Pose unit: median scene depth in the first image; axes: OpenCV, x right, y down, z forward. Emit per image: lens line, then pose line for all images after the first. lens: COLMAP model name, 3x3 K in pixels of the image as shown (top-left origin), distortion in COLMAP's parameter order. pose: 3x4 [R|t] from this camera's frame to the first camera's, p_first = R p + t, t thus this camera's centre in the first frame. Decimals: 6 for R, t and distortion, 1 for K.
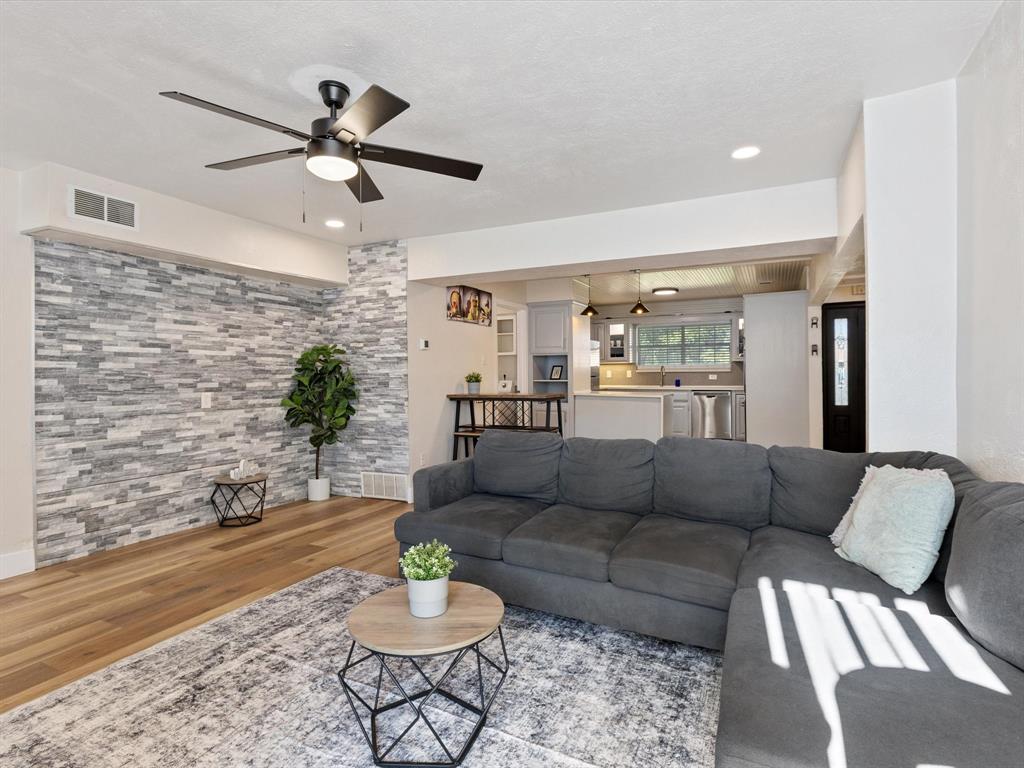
lens RADIAL K [[533.3, 0, 505.7], [0, 533.3, 390.7], [0, 0, 1]] dist [-0.002730, 0.000150]
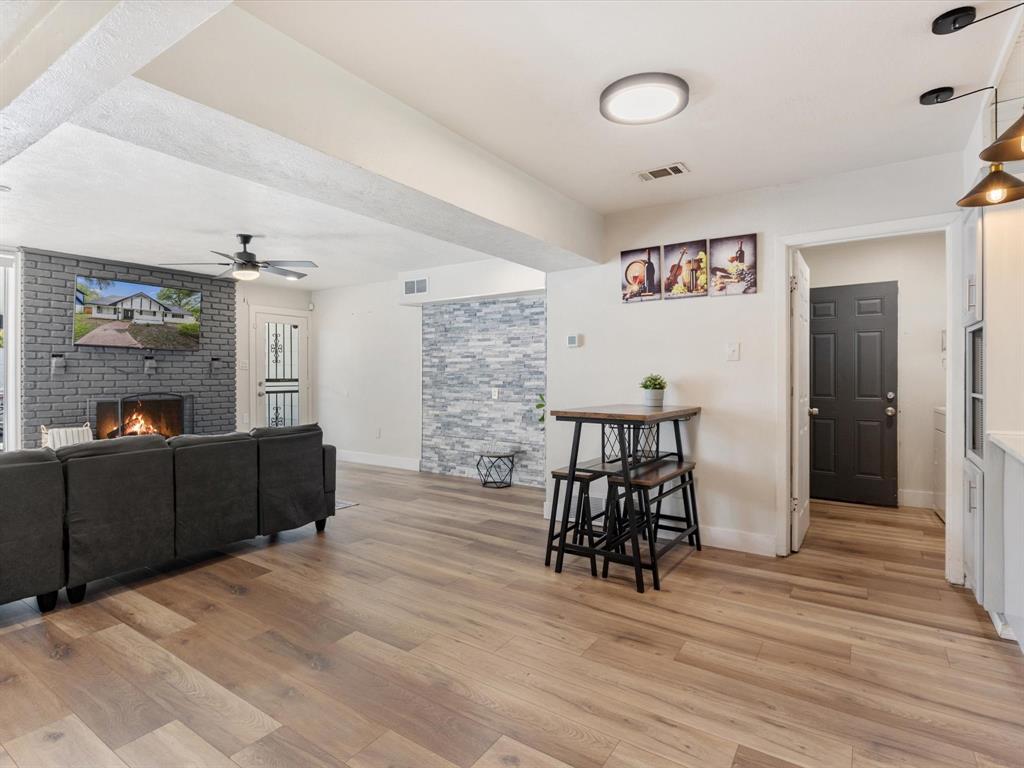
lens RADIAL K [[533.3, 0, 513.6], [0, 533.3, 378.7], [0, 0, 1]] dist [-0.002730, 0.000150]
pose [[-0.124830, 0.021250, -0.991951, 0.890488], [-0.025622, 0.999368, 0.024633, -0.060758], [0.991847, 0.028490, -0.124206, 1.313123]]
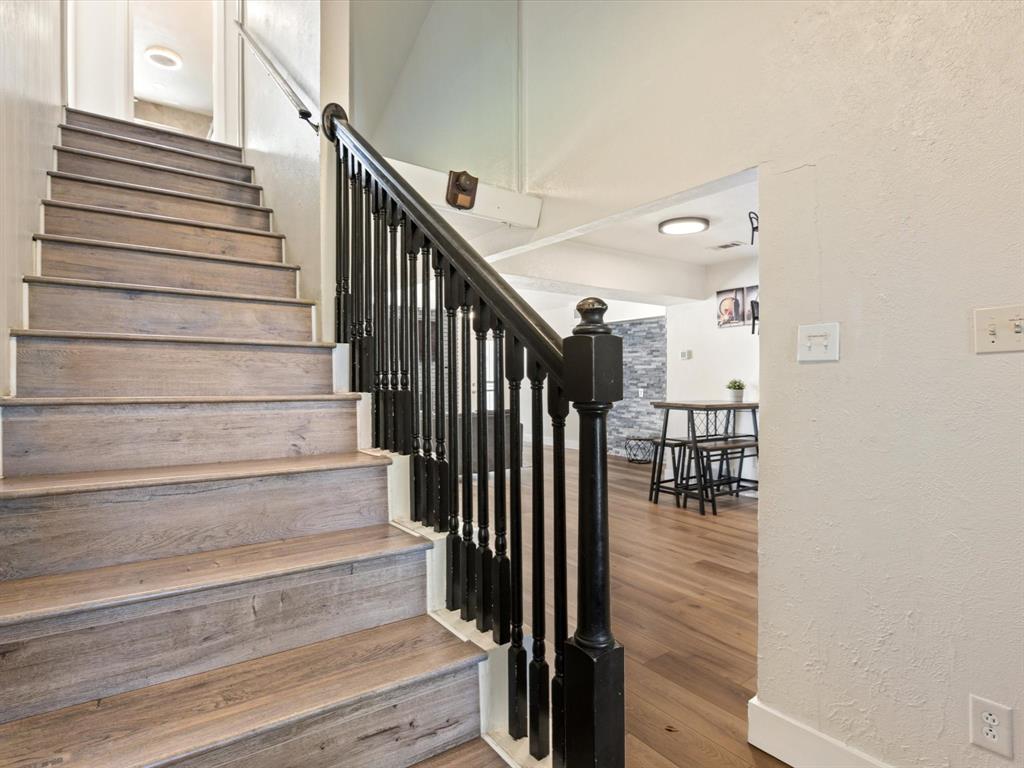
lens RADIAL K [[533.3, 0, 506.3], [0, 533.3, 378.7], [0, 0, 1]] dist [-0.002730, 0.000150]
pose [[-0.474547, 0.016580, -0.880074, 1.379003], [-0.018543, 0.999412, 0.028826, -0.080519], [0.880035, 0.029999, -0.473961, 1.571021]]
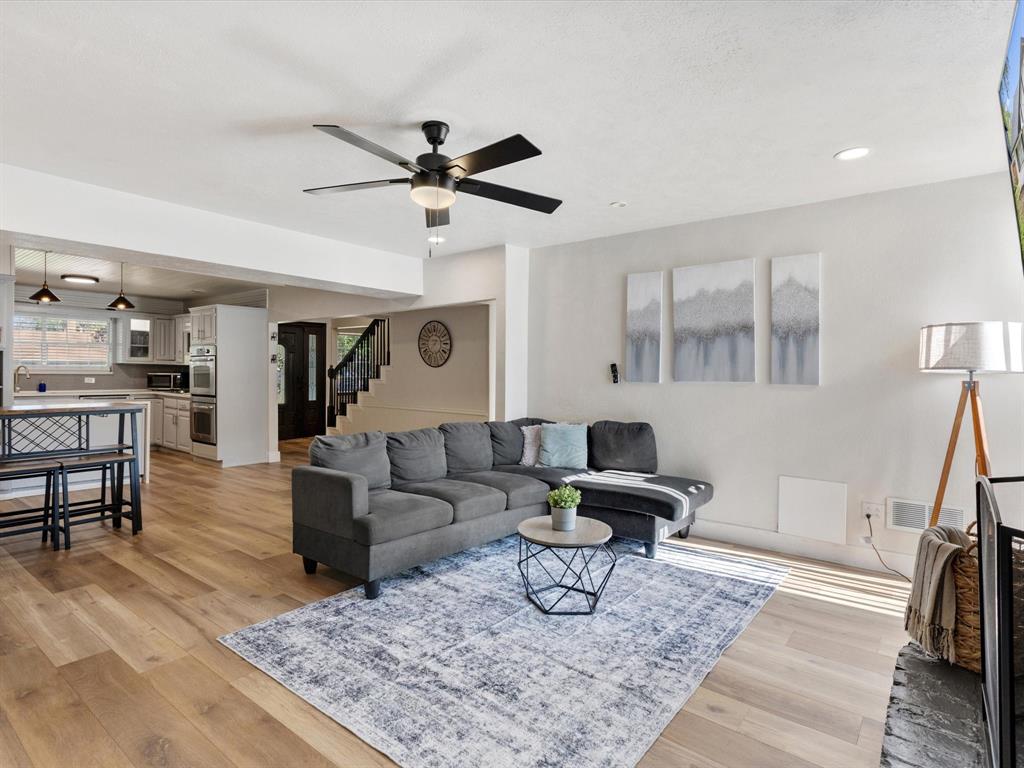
lens RADIAL K [[533.3, 0, 505.0], [0, 533.3, 366.3], [0, 0, 1]] dist [-0.002730, 0.000150]
pose [[0.214862, 0.026443, 0.976286, -0.800106], [0.022284, 0.999240, -0.031969, -0.014039], [-0.976390, 0.028625, 0.214109, 0.359926]]
